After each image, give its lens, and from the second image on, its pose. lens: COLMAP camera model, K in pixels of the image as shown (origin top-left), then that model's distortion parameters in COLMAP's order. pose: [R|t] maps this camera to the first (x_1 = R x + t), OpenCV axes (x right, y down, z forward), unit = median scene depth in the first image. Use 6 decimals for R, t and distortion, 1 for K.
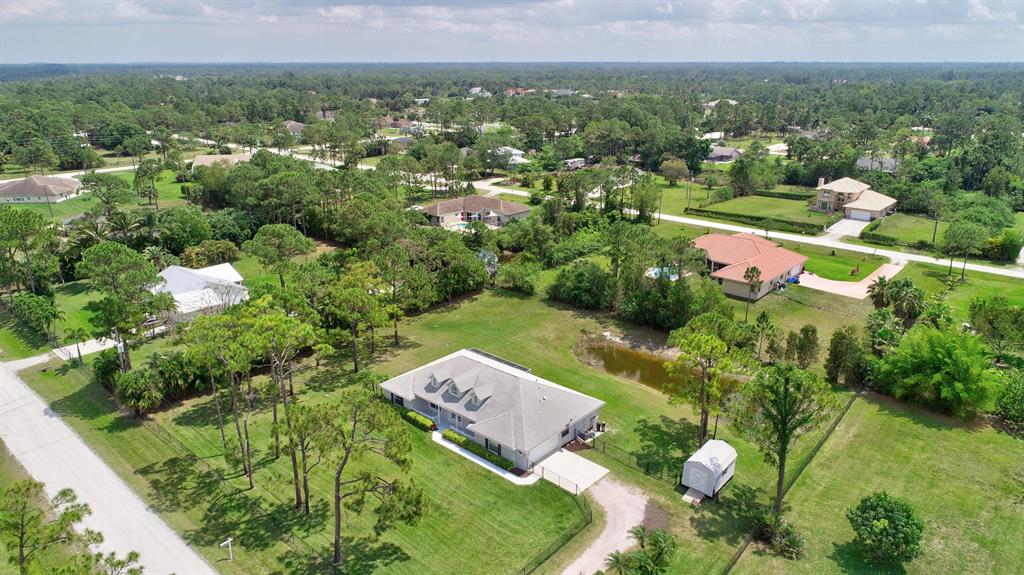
lens RADIAL K [[686.3, 0, 507.6], [0, 686.3, 286.3], [0, 0, 1]] dist [0.000725, 0.000172]
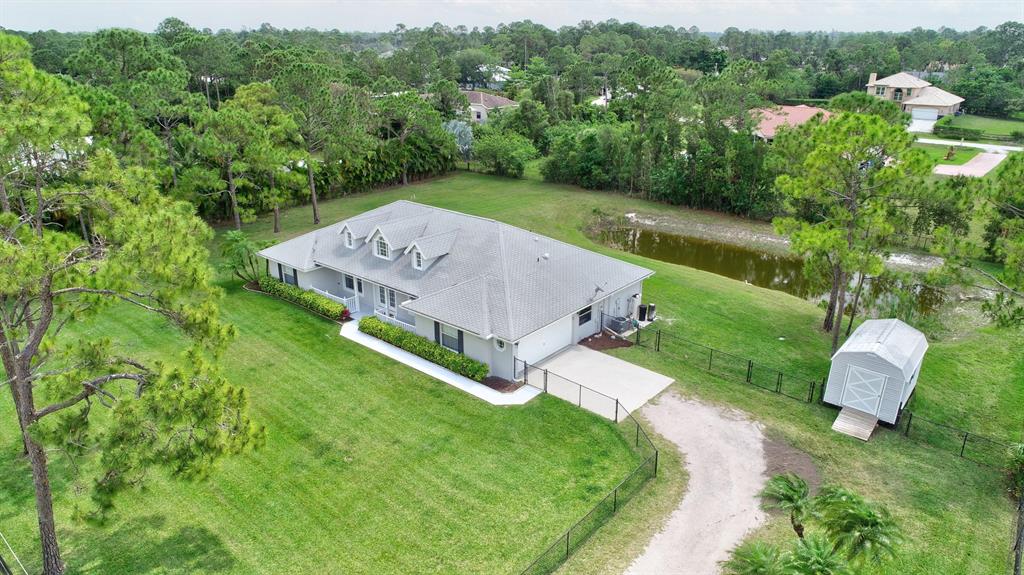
lens RADIAL K [[686.3, 0, 507.6], [0, 686.3, 286.3], [0, 0, 1]] dist [0.000725, 0.000172]
pose [[0.999831, -0.005735, 0.017478, 0.015209], [0.005128, 0.999389, 0.034579, 0.183884], [-0.017666, -0.034484, 0.999249, 0.501554]]
